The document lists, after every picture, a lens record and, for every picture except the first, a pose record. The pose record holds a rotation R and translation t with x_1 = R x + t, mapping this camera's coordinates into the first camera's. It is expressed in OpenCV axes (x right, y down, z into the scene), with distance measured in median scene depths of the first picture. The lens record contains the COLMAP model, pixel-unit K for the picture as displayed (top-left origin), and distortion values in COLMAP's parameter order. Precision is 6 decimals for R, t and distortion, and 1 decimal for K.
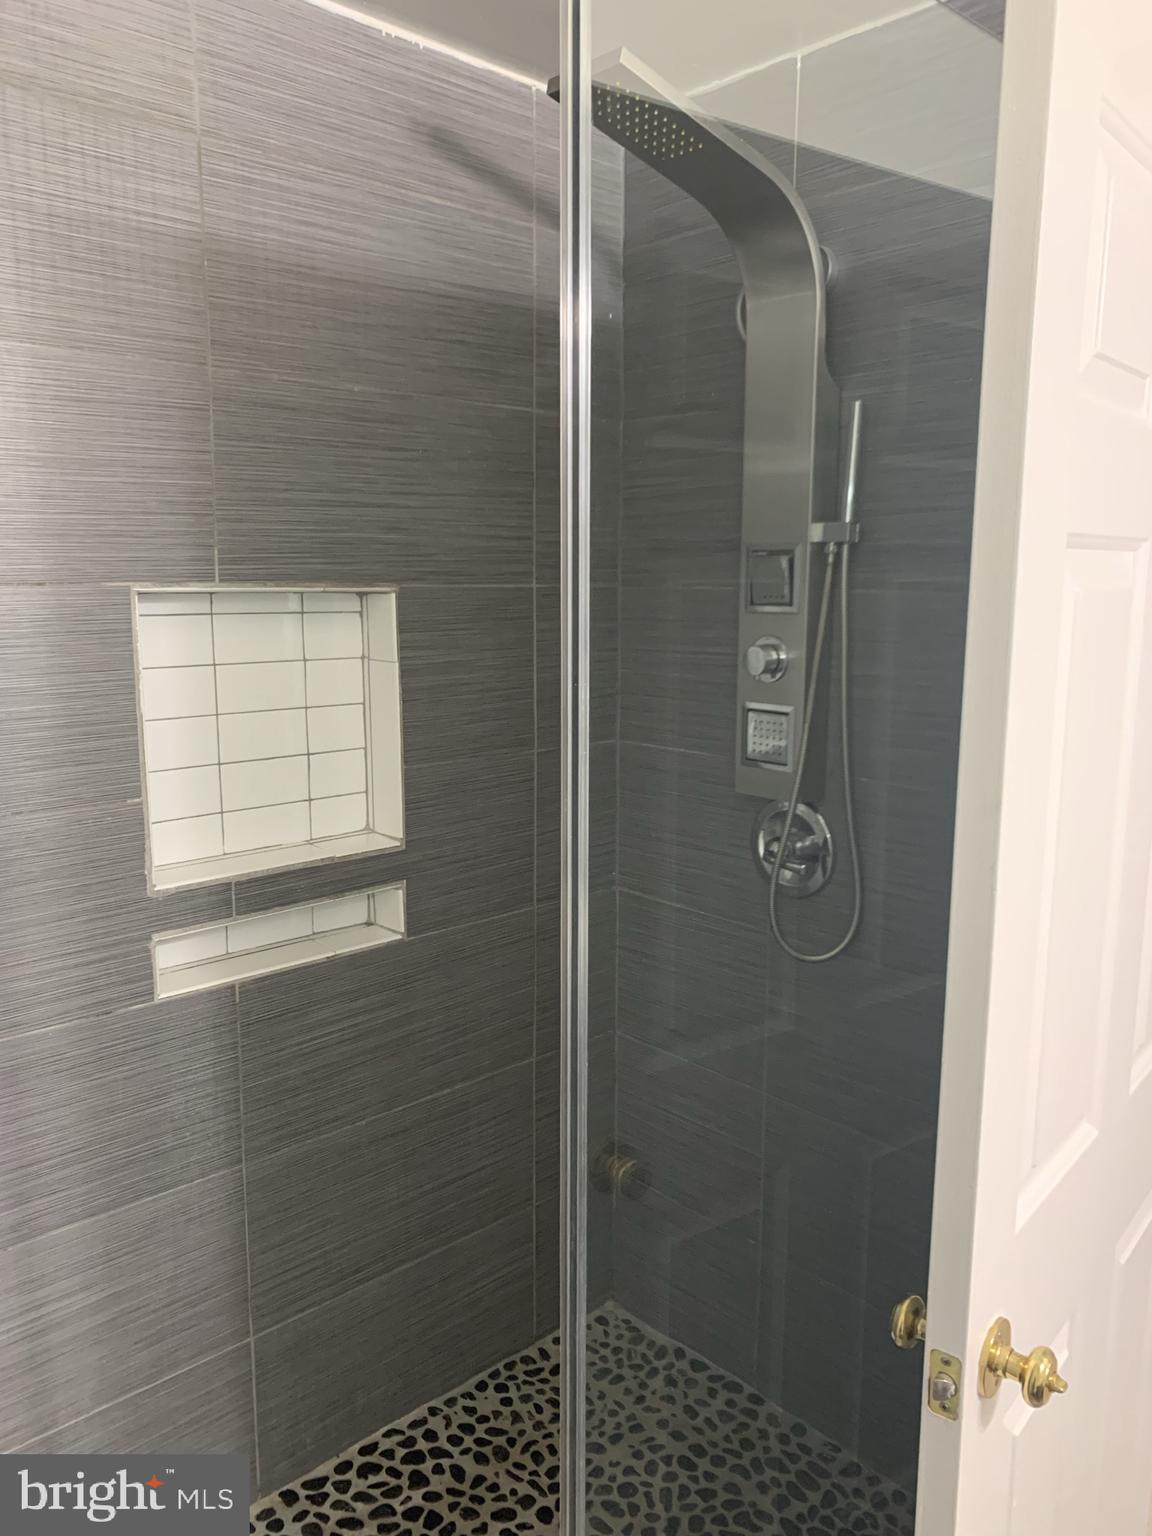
lens RADIAL K [[1176.7, 0, 581.0], [0, 1176.7, 772.7], [0, 0, 1]] dist [0.022869, -0.041140]
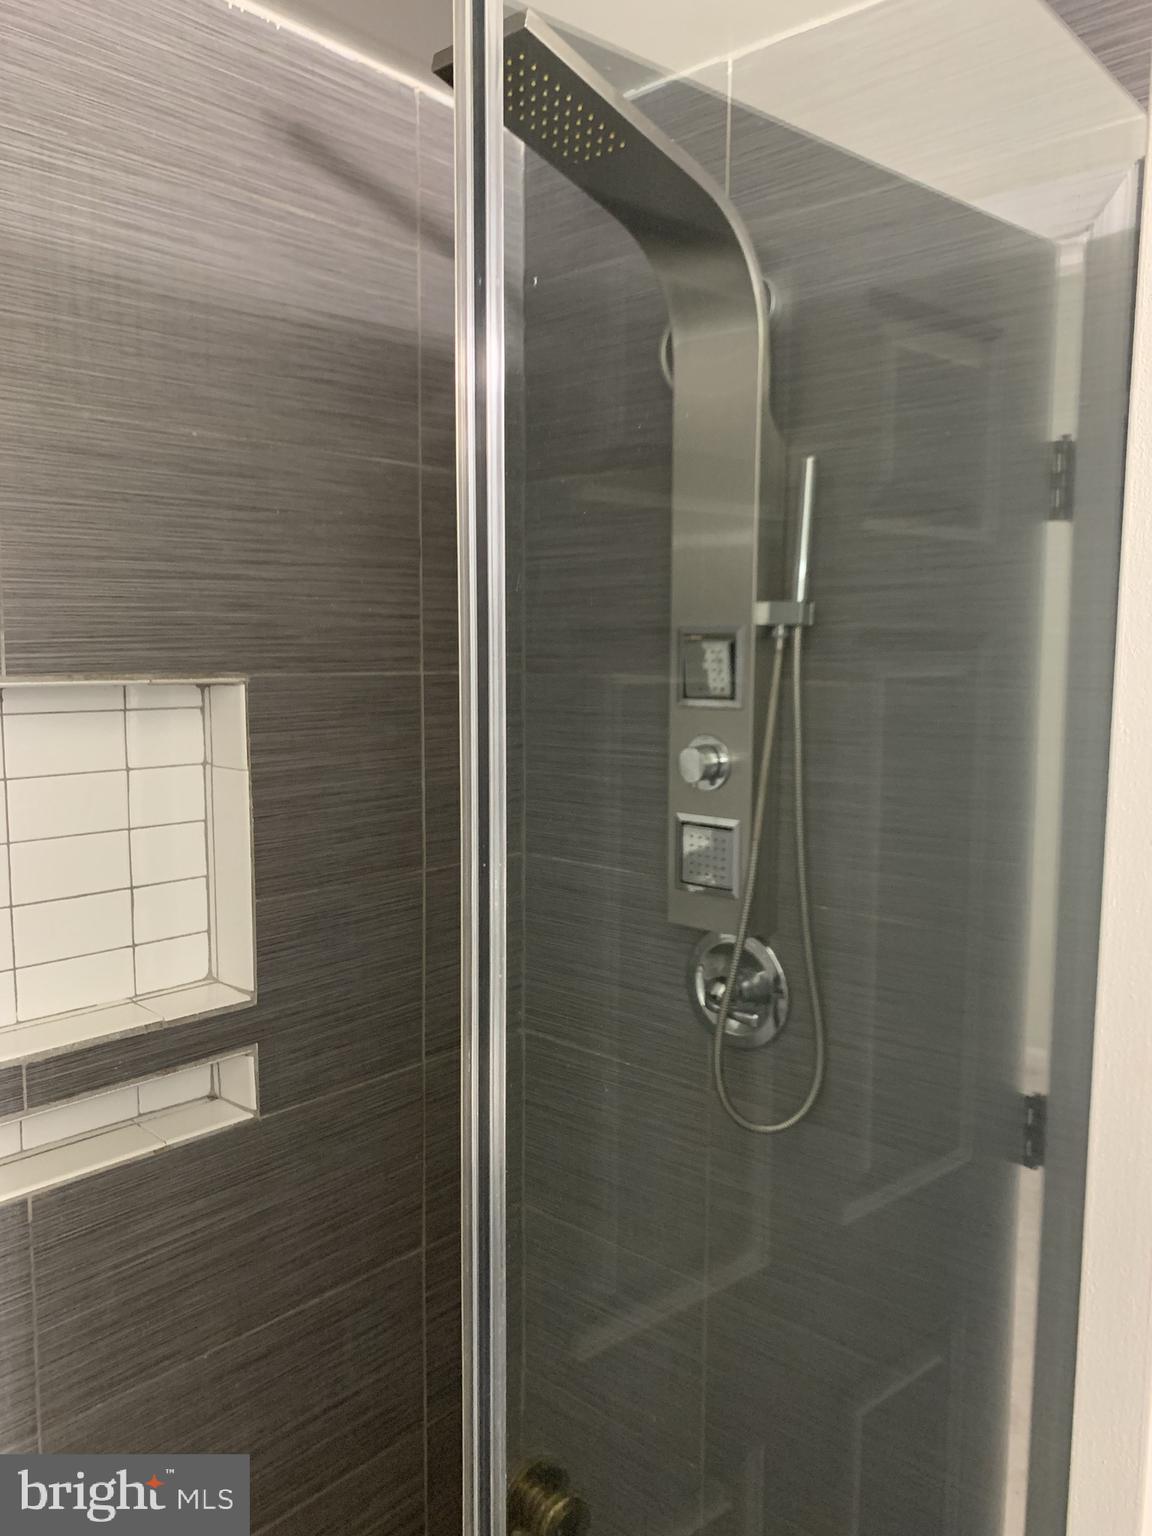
lens RADIAL K [[1176.7, 0, 586.2], [0, 1176.7, 760.5], [0, 0, 1]] dist [0.022869, -0.041140]
pose [[0.995230, -0.008643, 0.097176, -0.005617], [0.015063, 0.997737, -0.065525, -0.045622], [-0.096390, 0.066676, 0.993108, 0.186504]]
